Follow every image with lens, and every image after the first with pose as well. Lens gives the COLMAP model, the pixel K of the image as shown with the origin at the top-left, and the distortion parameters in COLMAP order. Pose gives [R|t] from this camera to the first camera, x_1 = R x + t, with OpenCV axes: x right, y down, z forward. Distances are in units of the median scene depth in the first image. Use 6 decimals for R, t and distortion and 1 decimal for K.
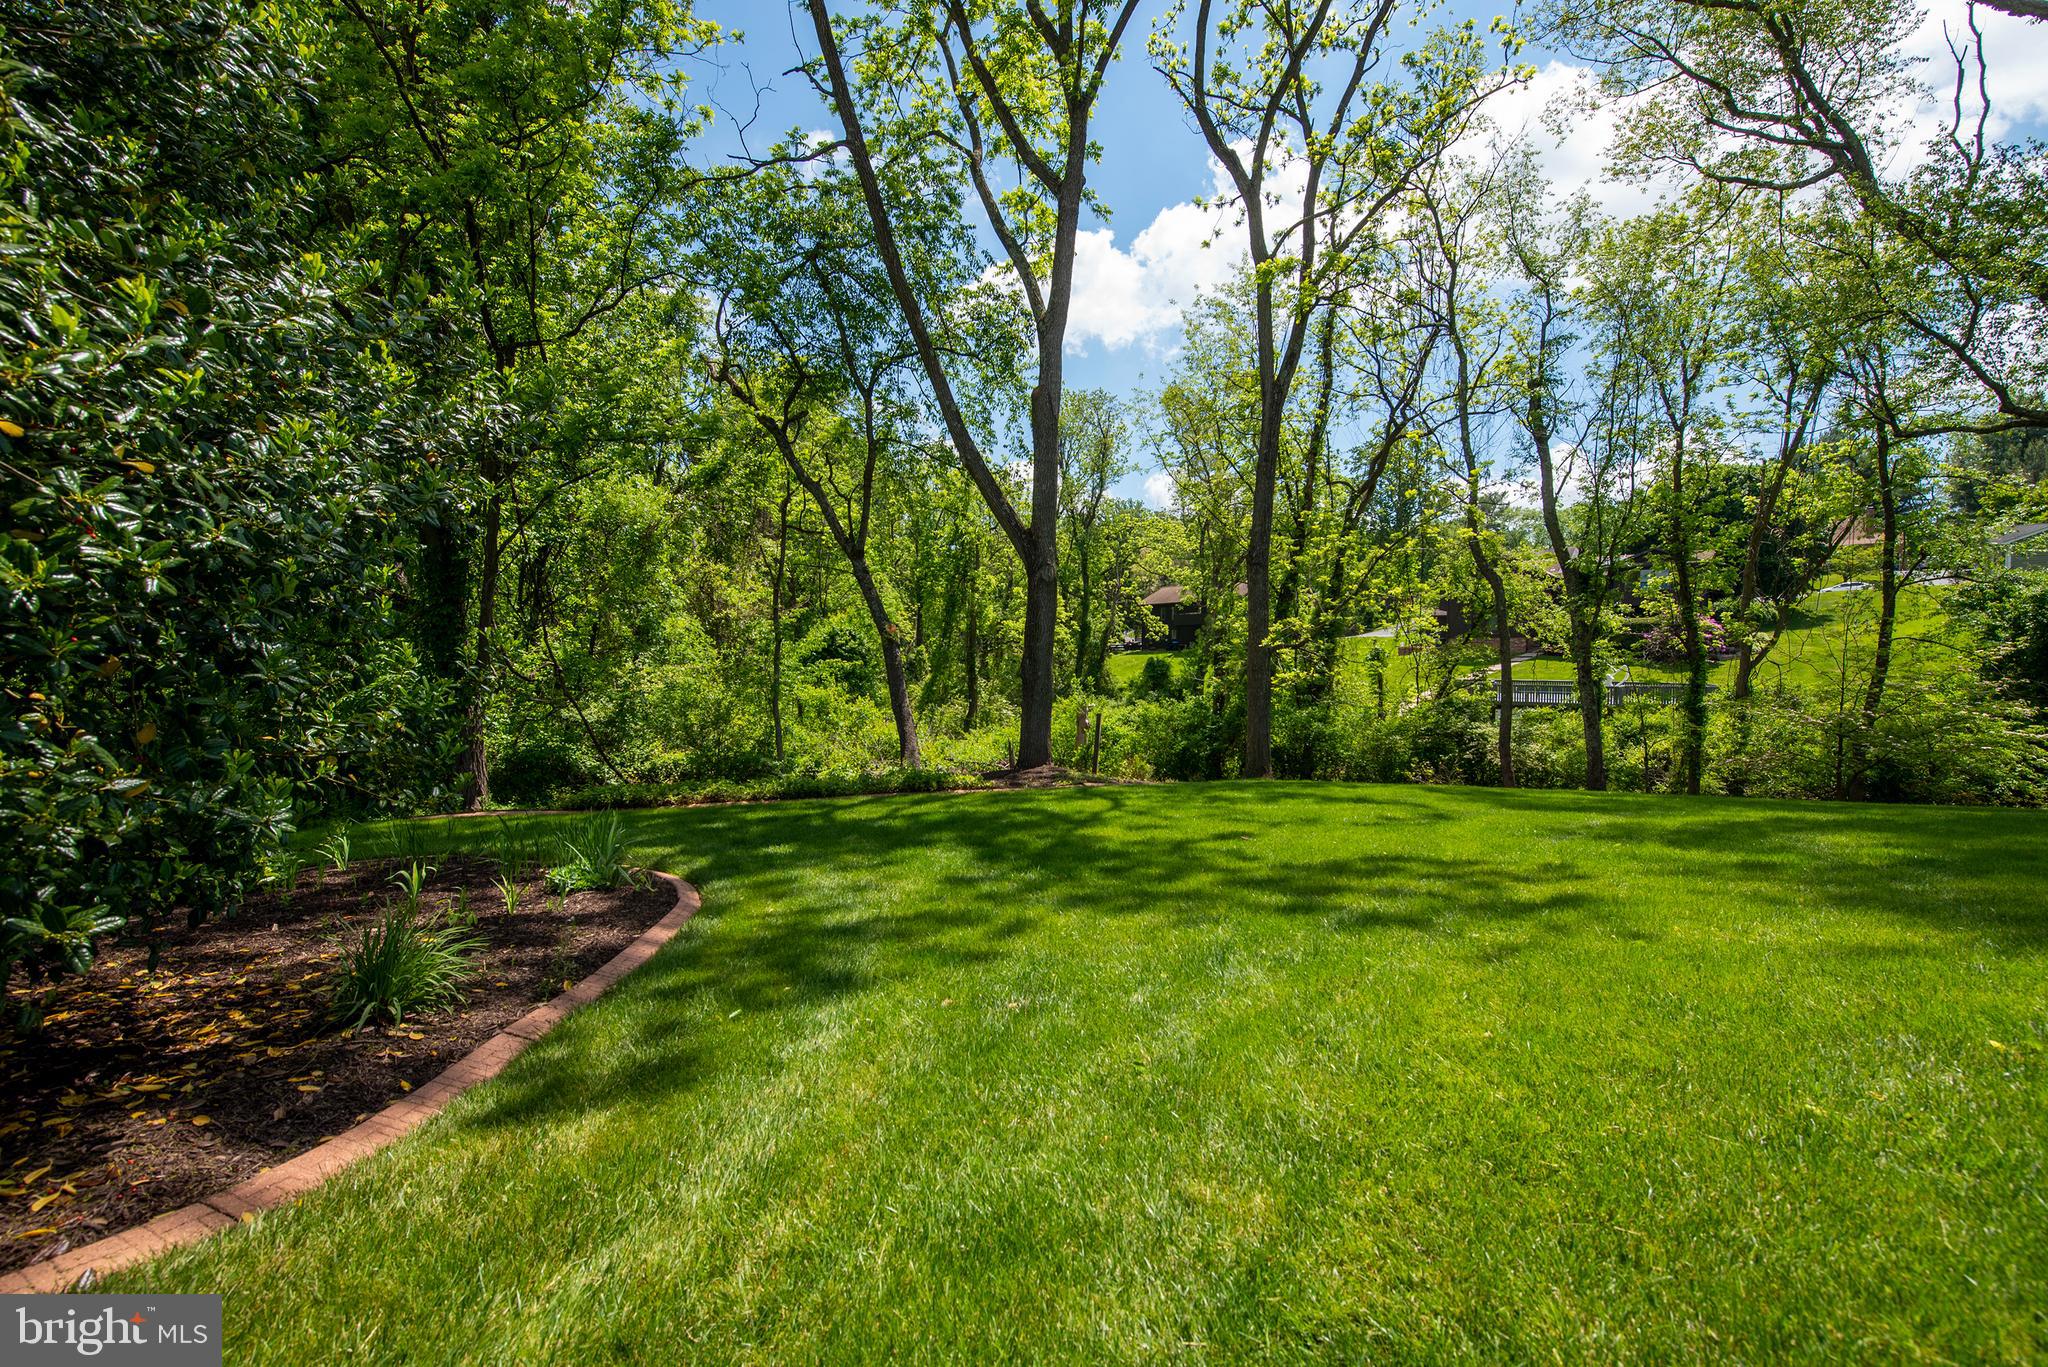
lens RADIAL K [[816.3, 0, 1024.0], [0, 816.3, 683.5], [0, 0, 1]] dist [-0.023732, 0.000119]
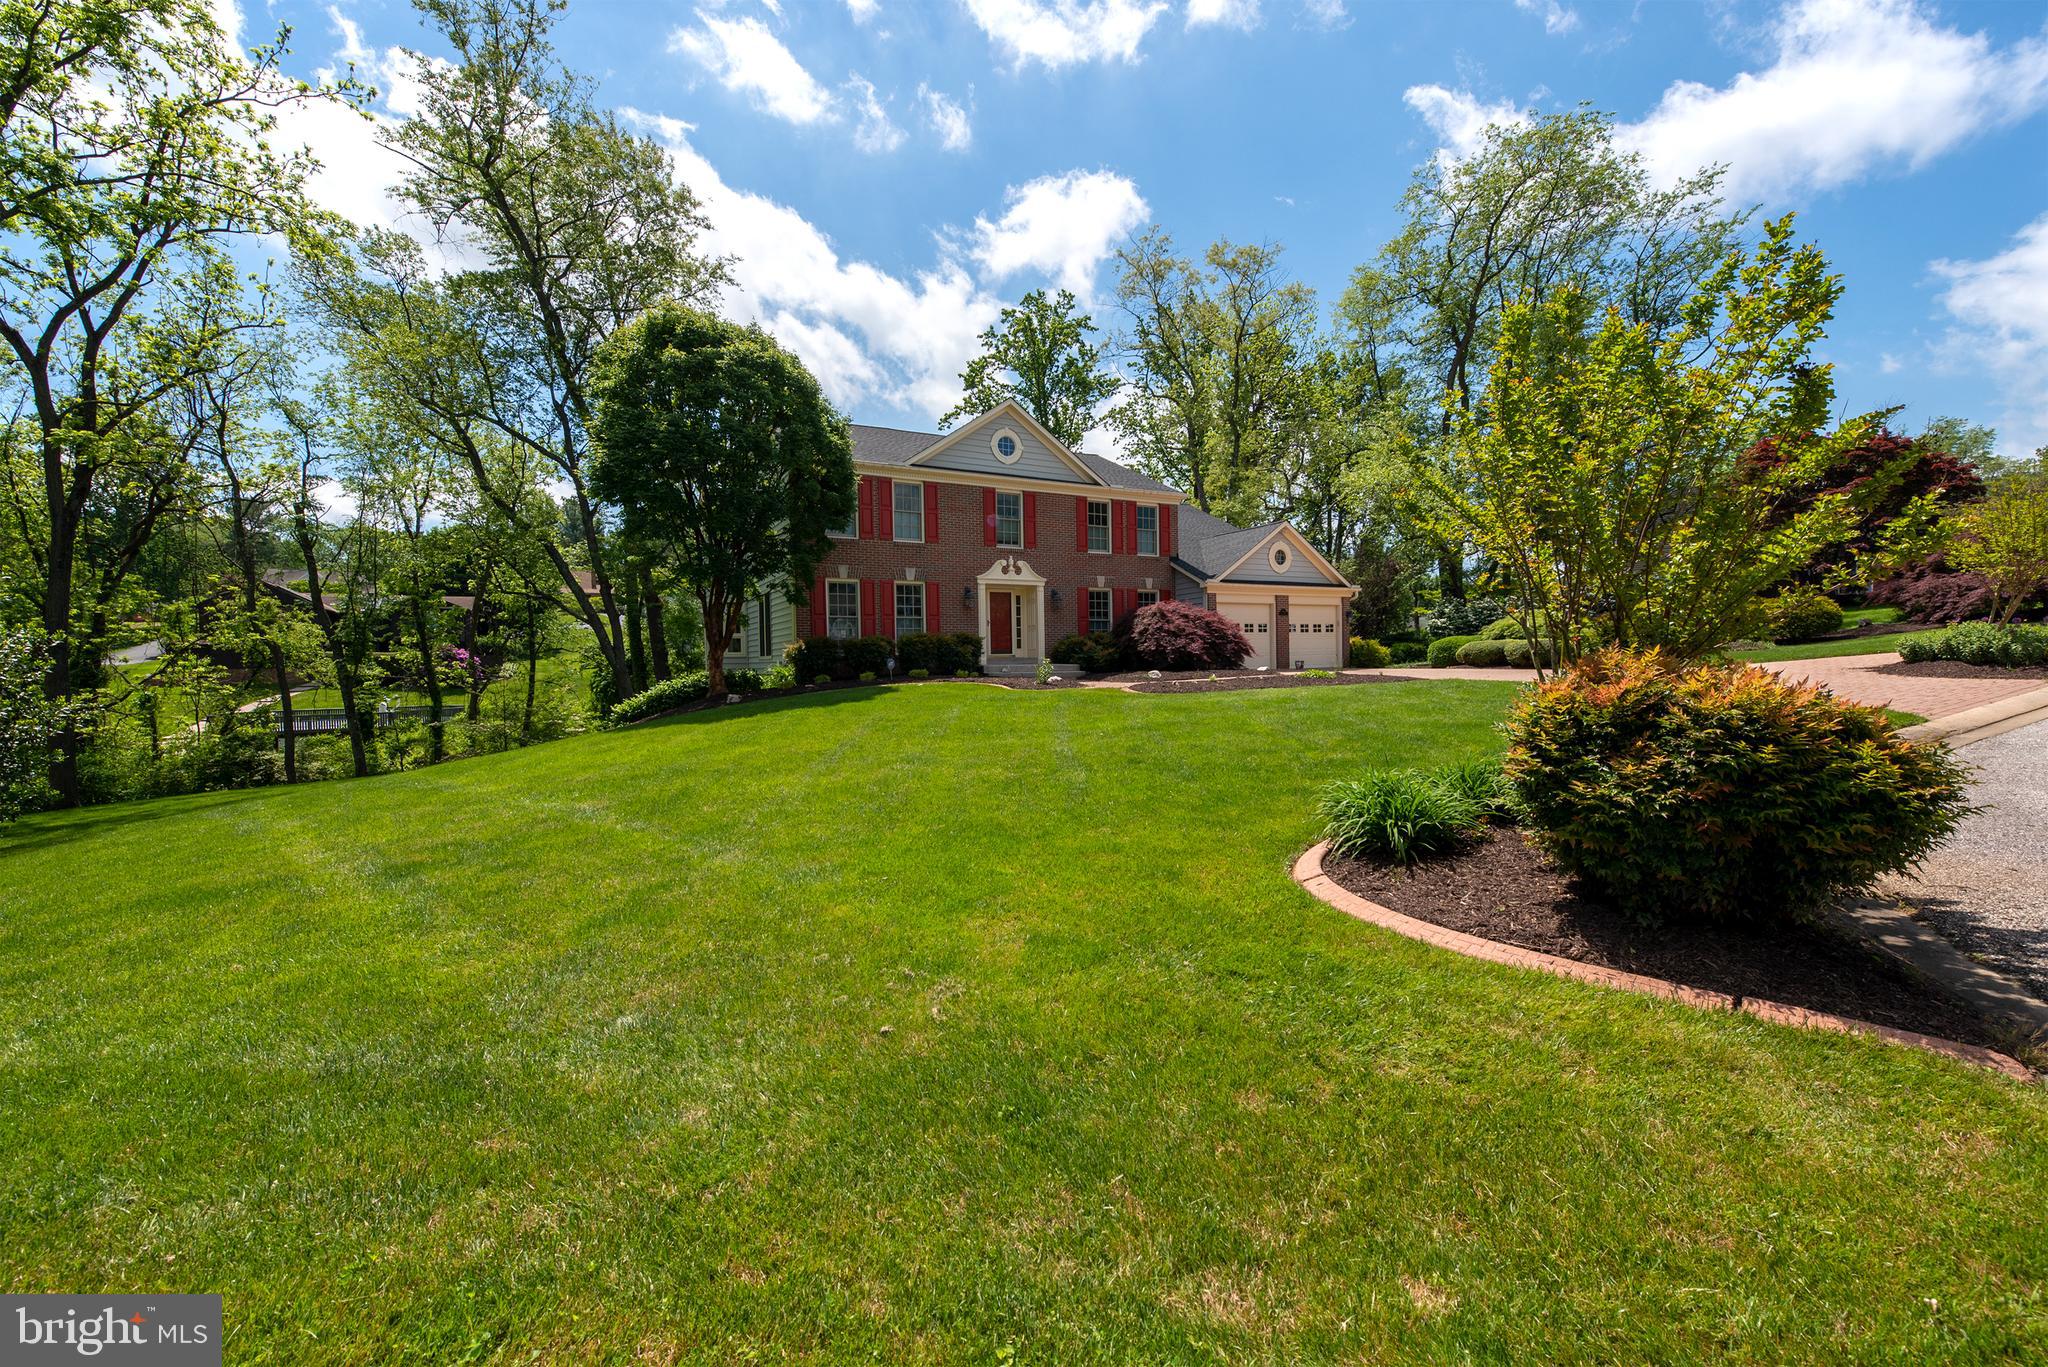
lens RADIAL K [[844.8, 0, 1023.4], [0, 844.8, 687.1], [0, 0, 1]] dist [0.017914, 0.000169]
pose [[0.315338, -0.036359, 0.948283, -0.335723], [0.045793, 0.998685, 0.023064, -0.028793], [-0.947874, 0.036151, 0.316588, -0.560629]]
